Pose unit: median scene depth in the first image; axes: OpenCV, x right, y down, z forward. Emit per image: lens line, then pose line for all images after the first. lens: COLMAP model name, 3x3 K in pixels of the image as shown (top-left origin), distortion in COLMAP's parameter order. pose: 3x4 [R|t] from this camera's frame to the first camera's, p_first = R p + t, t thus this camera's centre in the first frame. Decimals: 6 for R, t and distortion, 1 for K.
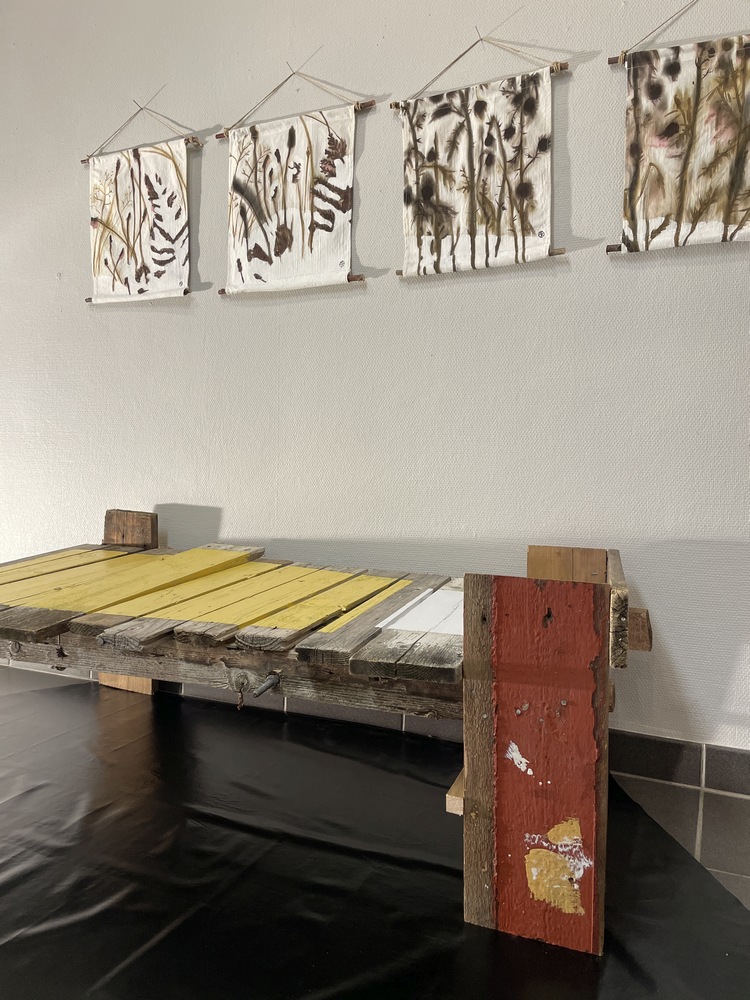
lens RADIAL K [[748.7, 0, 374.7], [0, 748.7, 504.3], [0, 0, 1]] dist [0.036483, -0.045879]
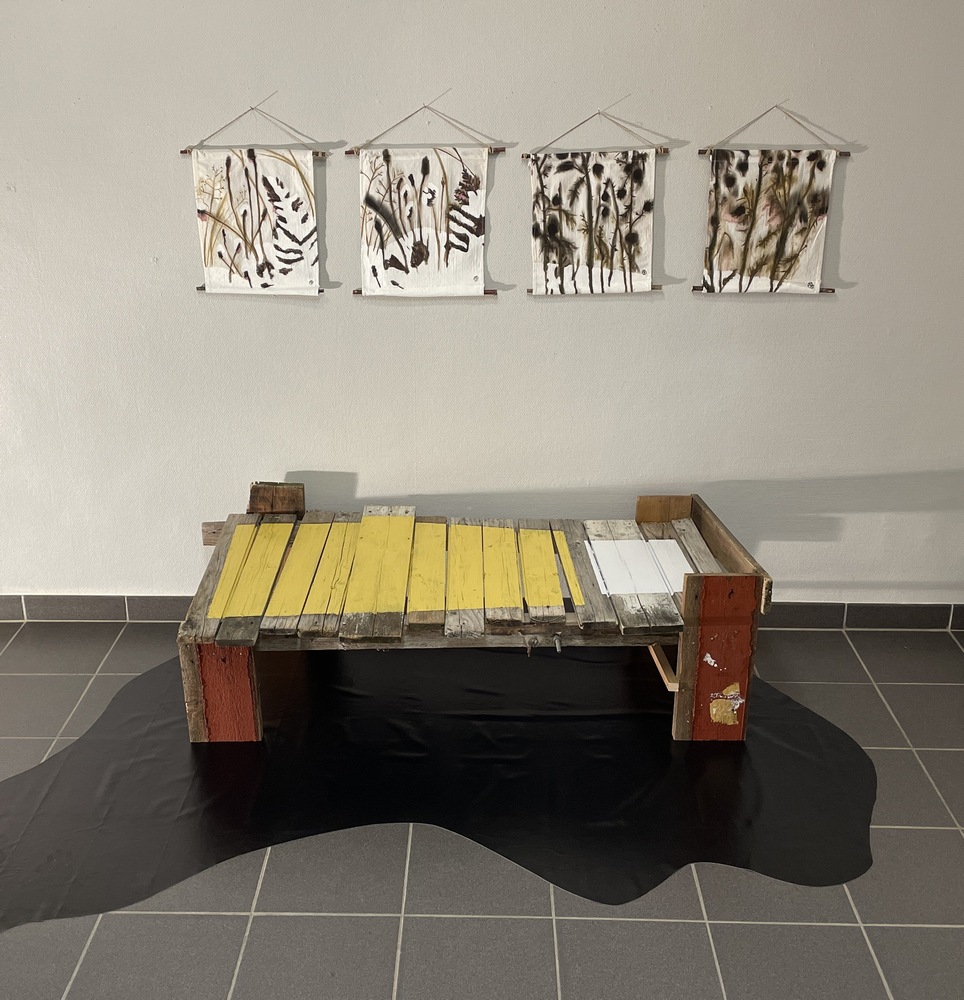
lens RADIAL K [[1030.8, 0, 476.7], [0, 1030.8, 494.9], [0, 0, 1]] dist [0.050851, 0.000000]
pose [[0.930614, -0.156443, 0.330883, -0.708946], [0.051677, 0.951152, 0.304367, -0.543799], [-0.362336, -0.266150, 0.893240, -0.626248]]
